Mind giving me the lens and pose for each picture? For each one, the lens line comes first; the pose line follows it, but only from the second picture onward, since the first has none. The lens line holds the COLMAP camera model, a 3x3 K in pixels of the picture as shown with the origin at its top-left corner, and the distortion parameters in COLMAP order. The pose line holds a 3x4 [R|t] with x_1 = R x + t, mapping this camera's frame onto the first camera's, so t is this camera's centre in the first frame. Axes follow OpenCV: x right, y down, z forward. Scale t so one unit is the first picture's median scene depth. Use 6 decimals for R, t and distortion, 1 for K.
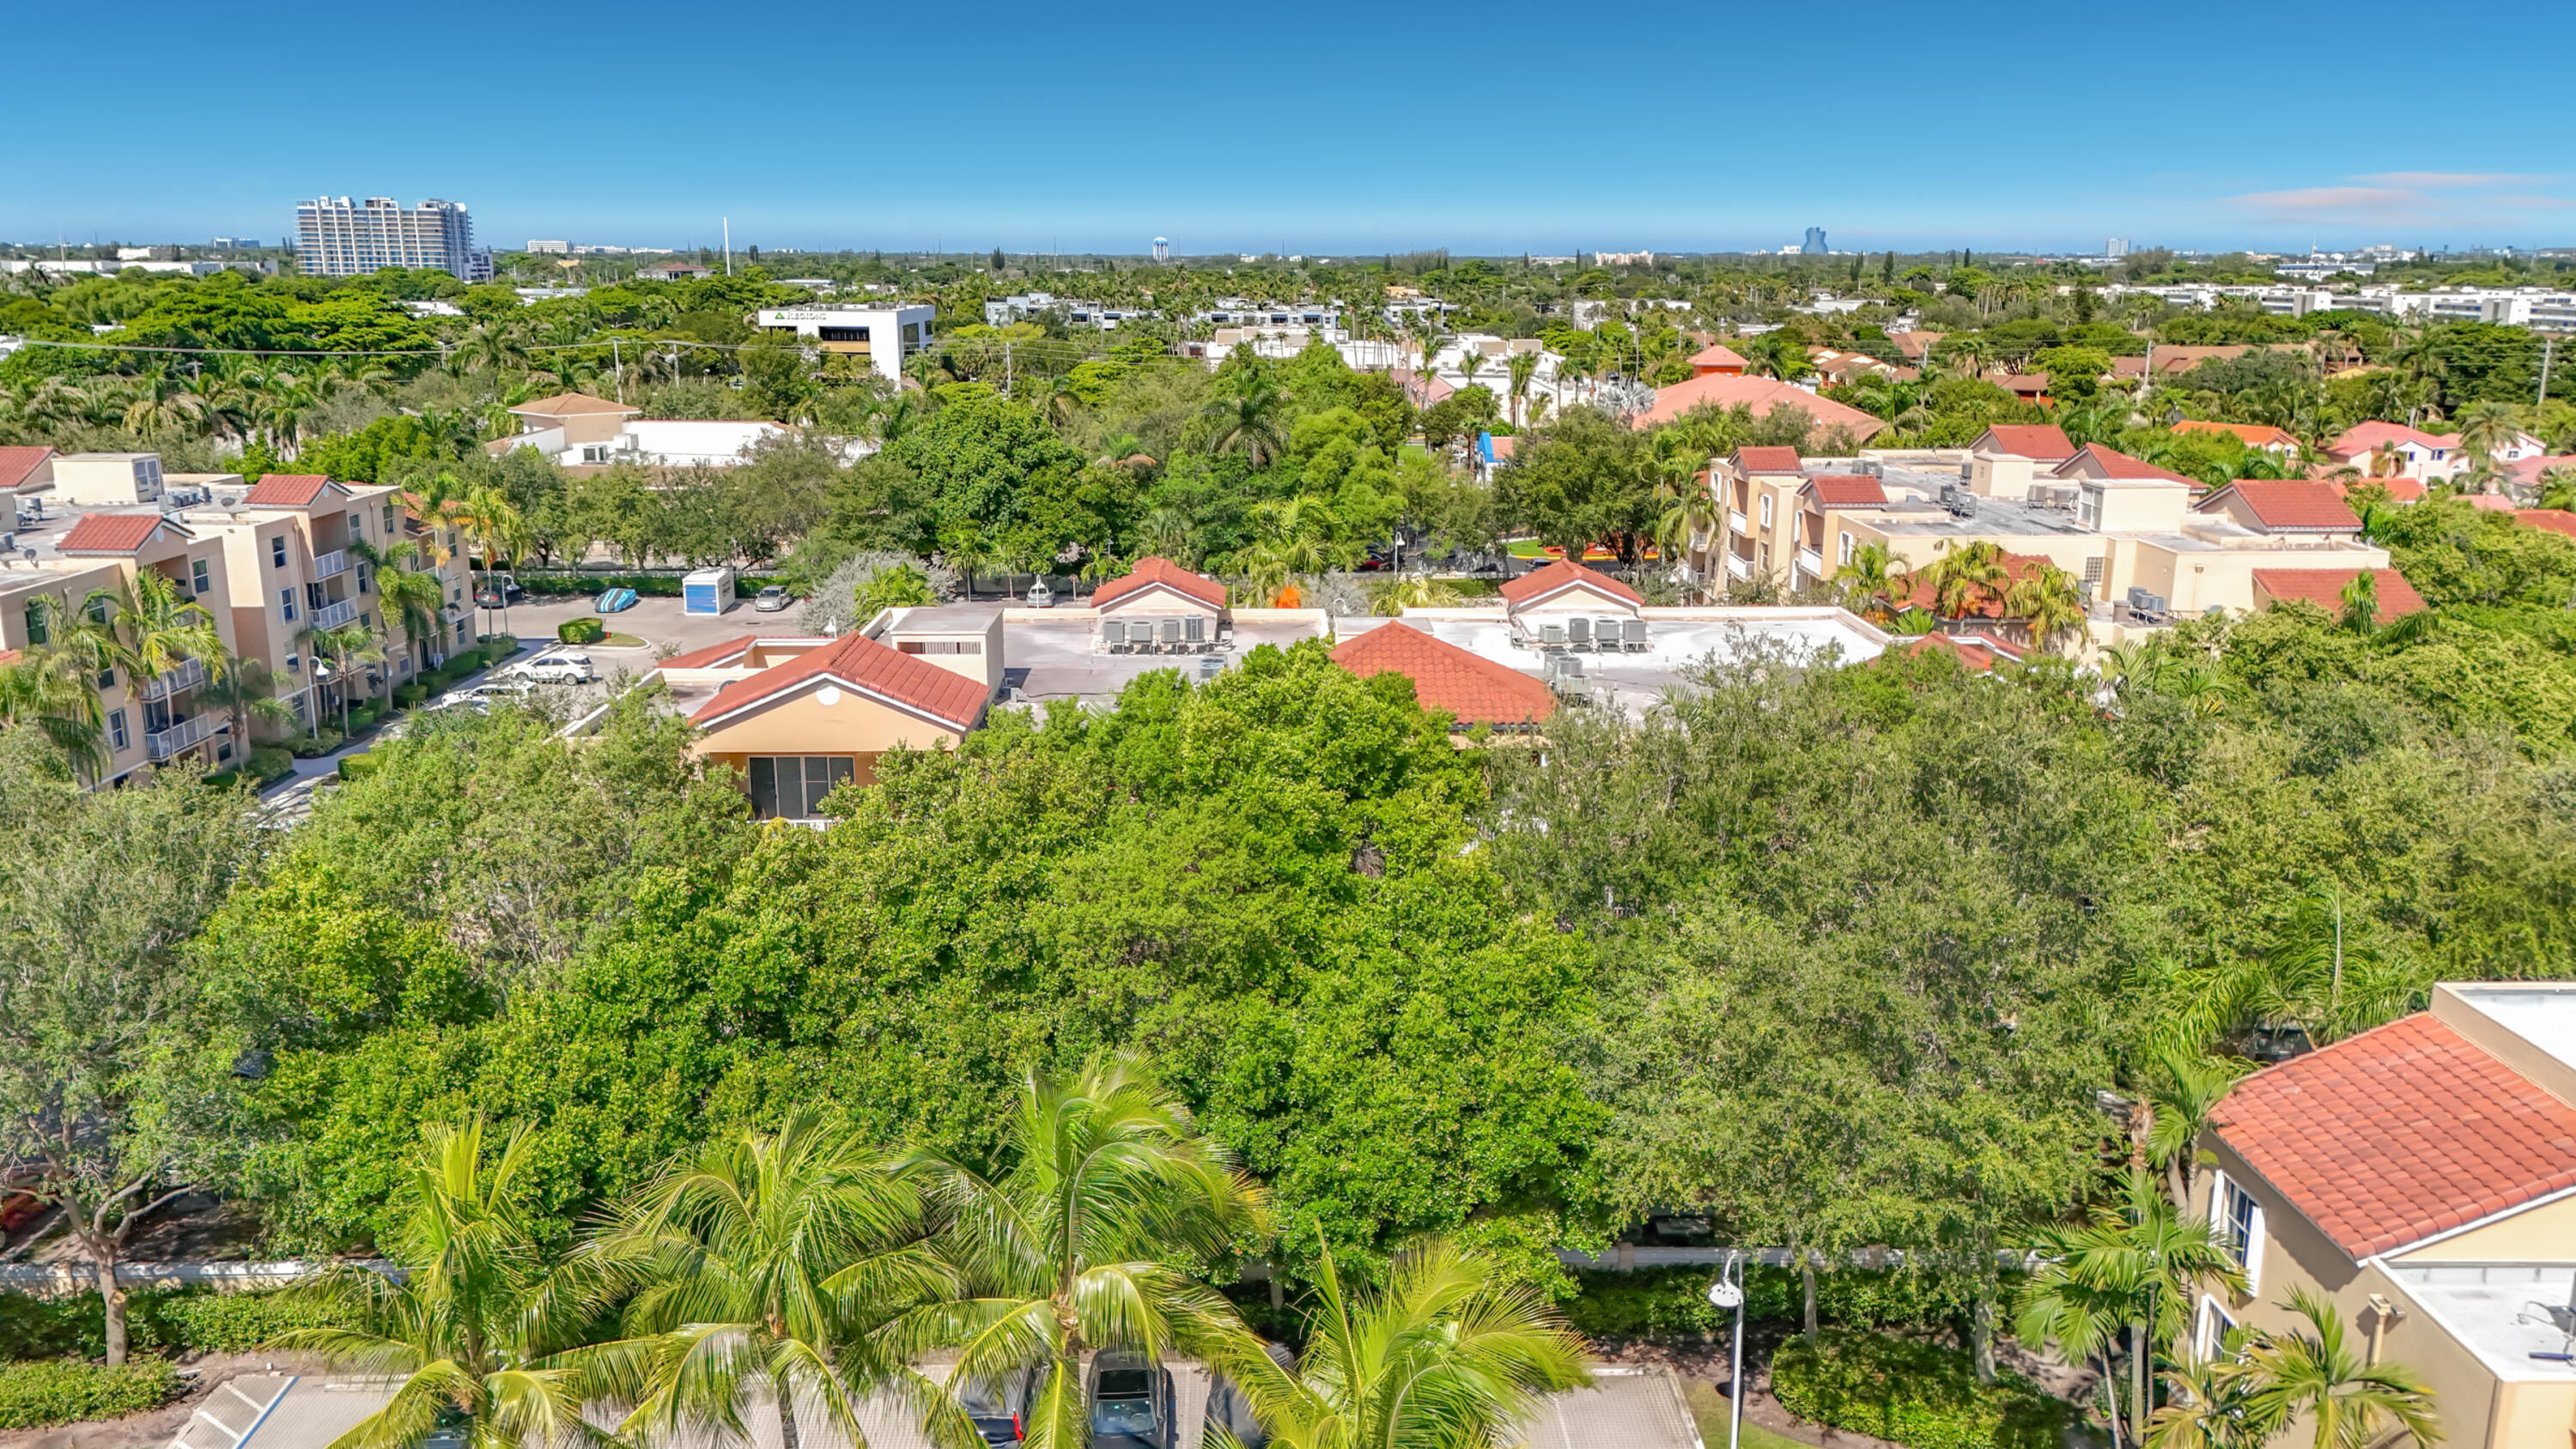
lens RADIAL K [[1945.4, 0, 1292.2], [0, 1945.4, 729.5], [0, 0, 1]] dist [0.063753, -0.059679]
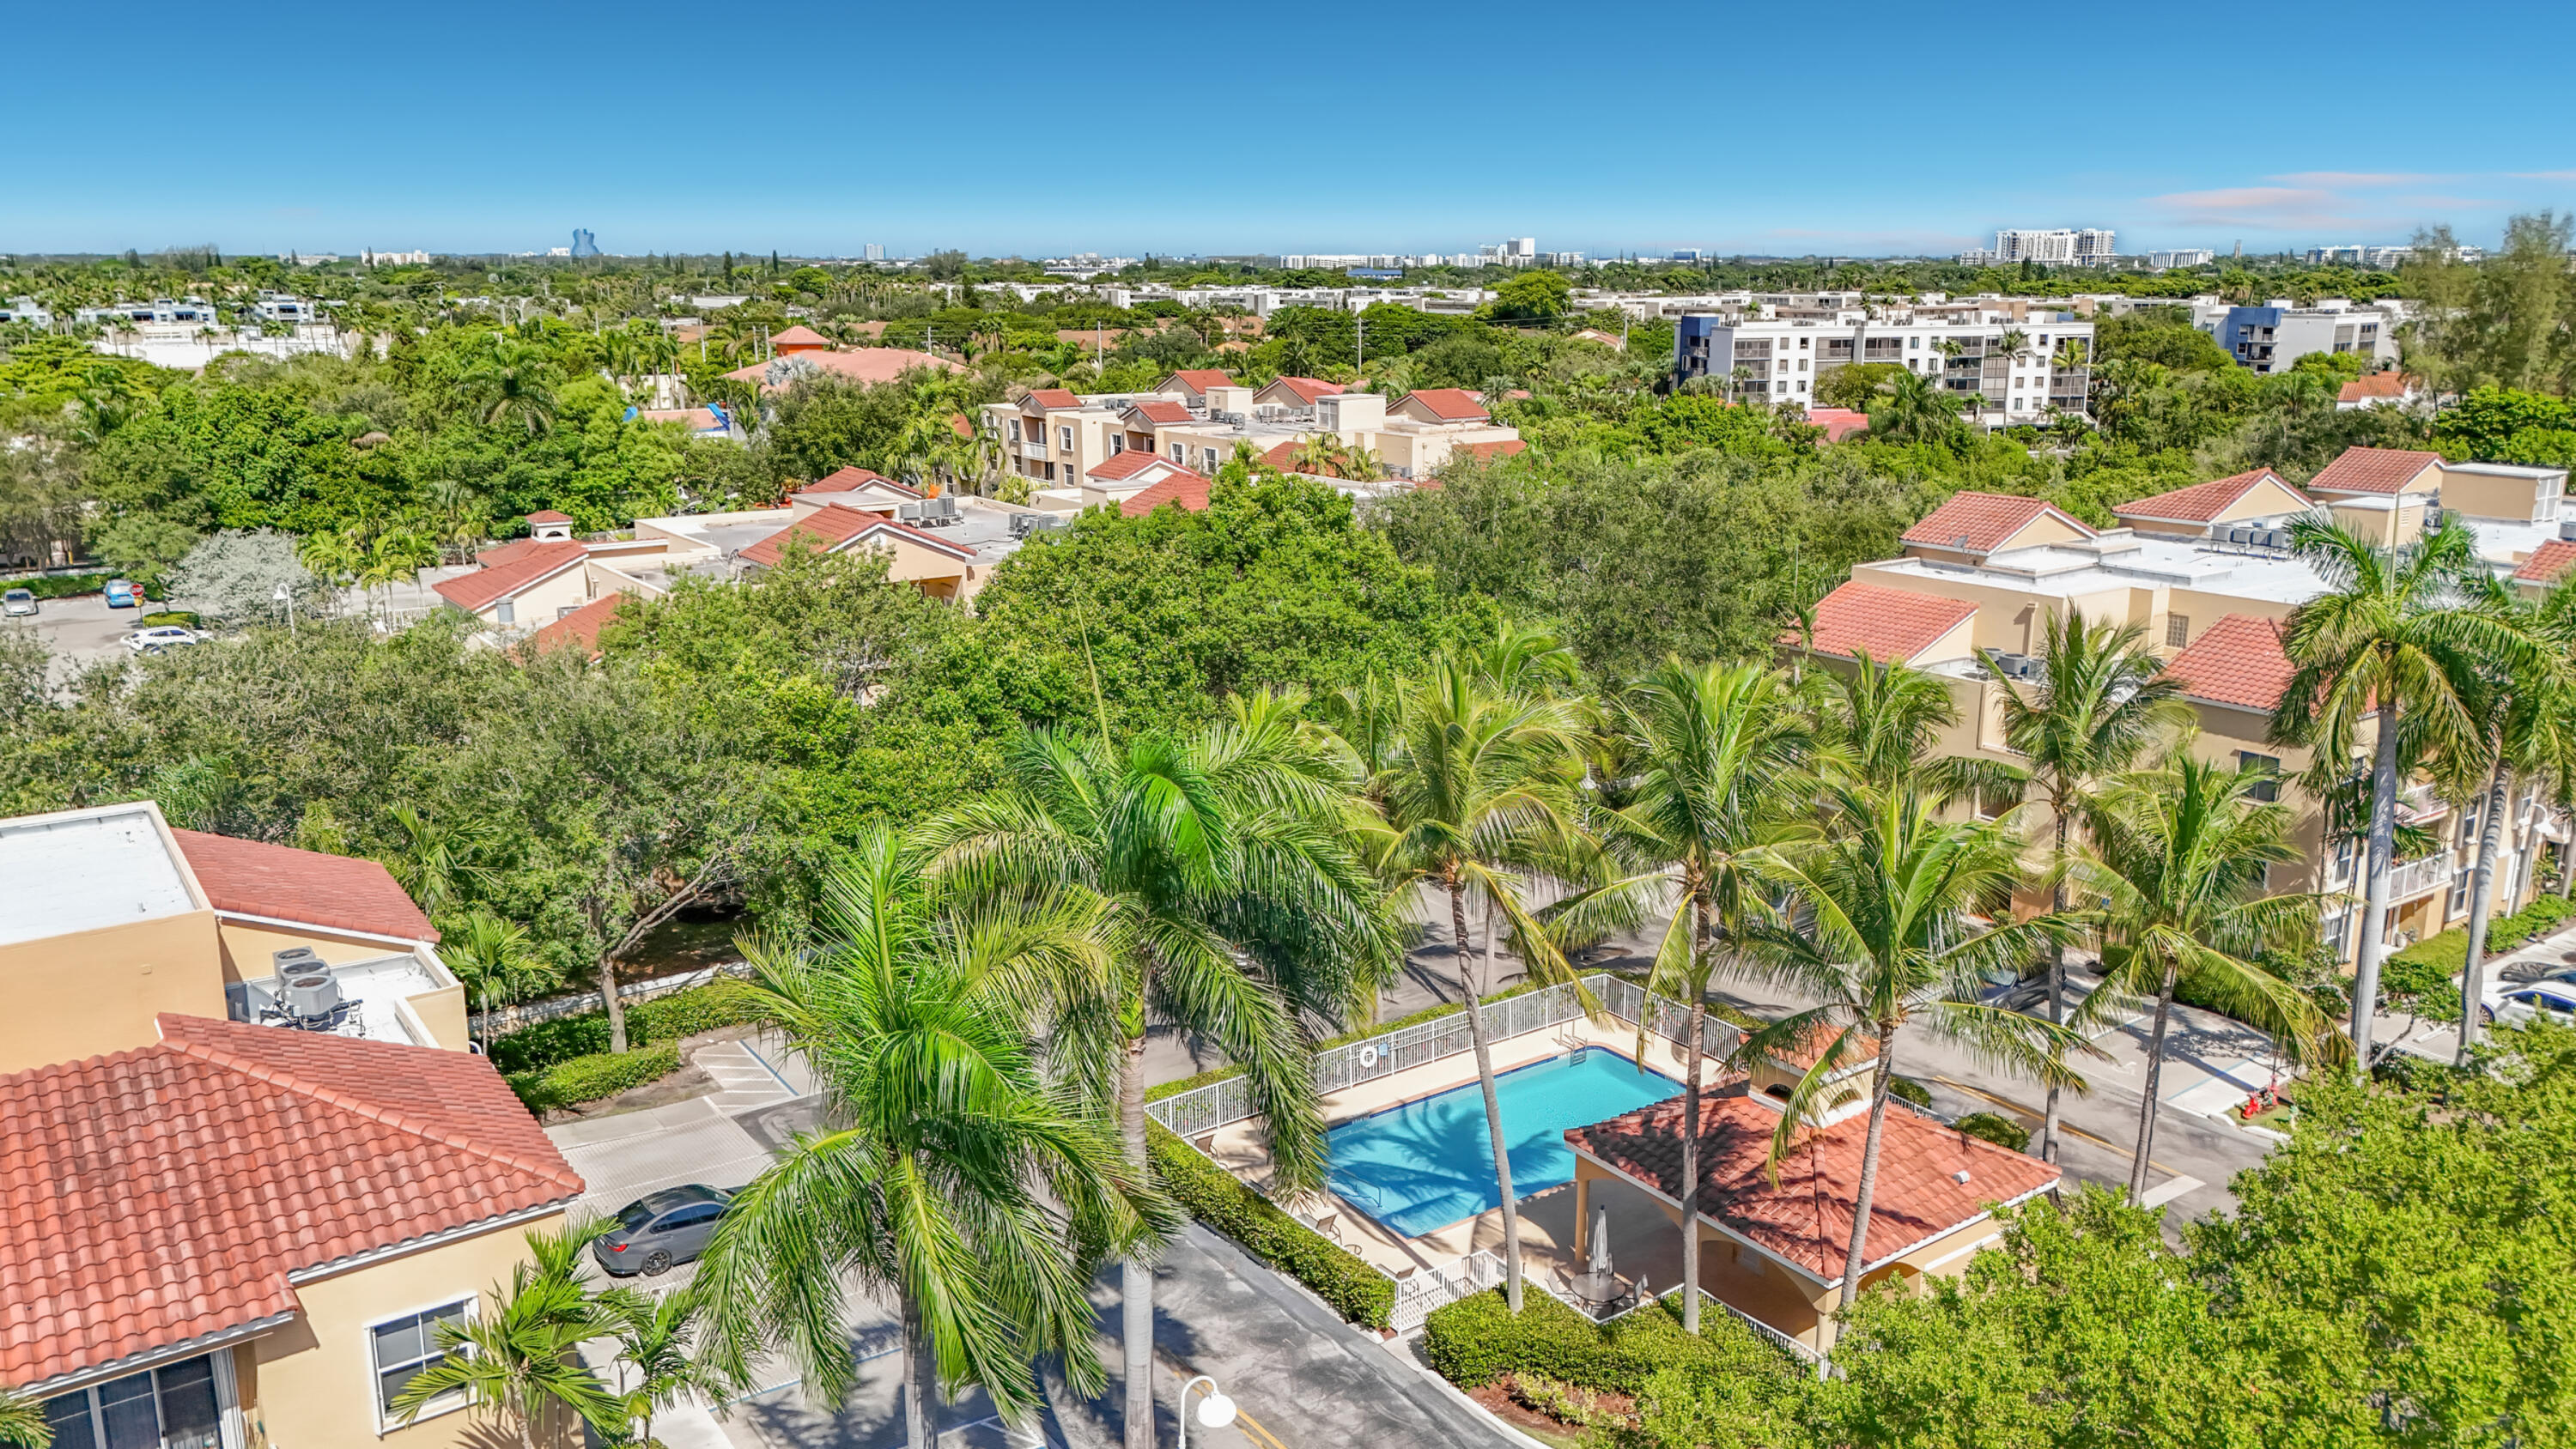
lens RADIAL K [[1945.4, 0, 1292.2], [0, 1945.4, 729.5], [0, 0, 1]] dist [0.063753, -0.059679]
pose [[0.823542, -0.134848, 0.550994, -0.302159], [0.135728, 0.989962, 0.039413, 0.038621], [-0.550778, 0.042326, 0.833578, -0.111108]]
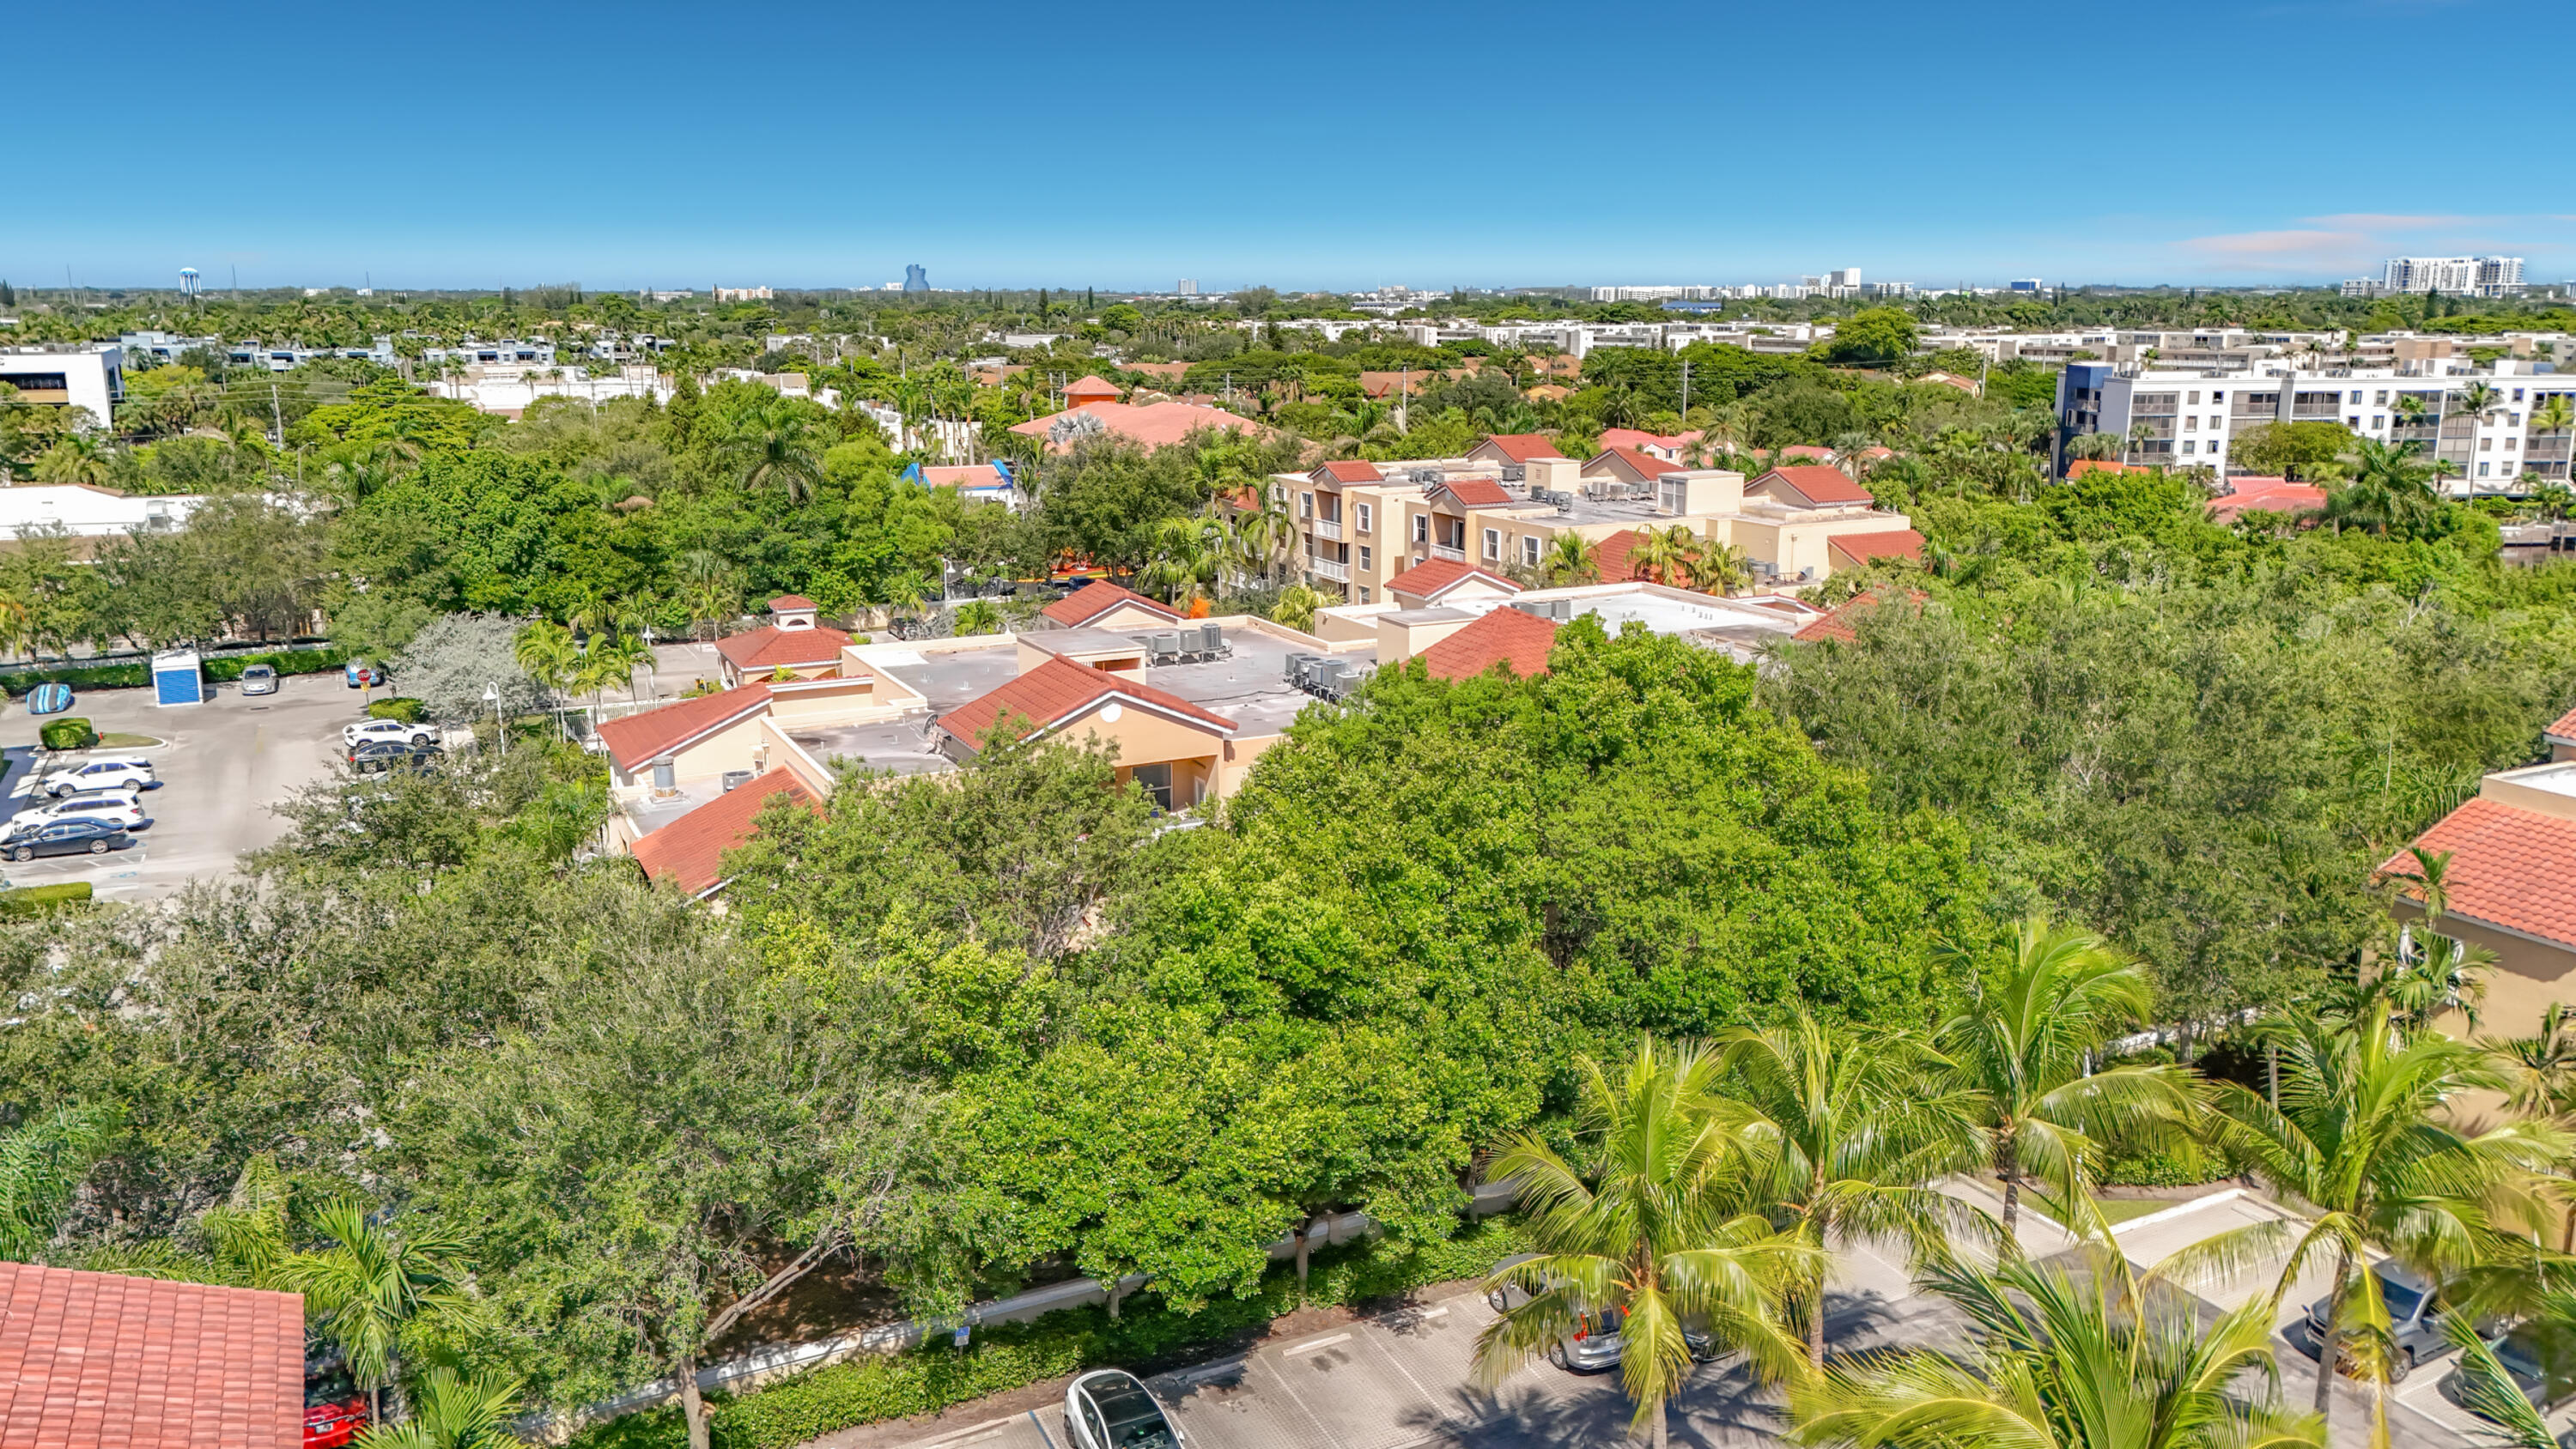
lens RADIAL K [[1948.6, 0, 1284.6], [0, 1948.6, 731.6], [0, 0, 1]] dist [0.038739, -0.010346]
pose [[0.901918, -0.098411, 0.420546, -0.231307], [0.105161, 0.994429, 0.007172, -0.002041], [-0.418909, 0.037756, 0.907243, 0.013409]]
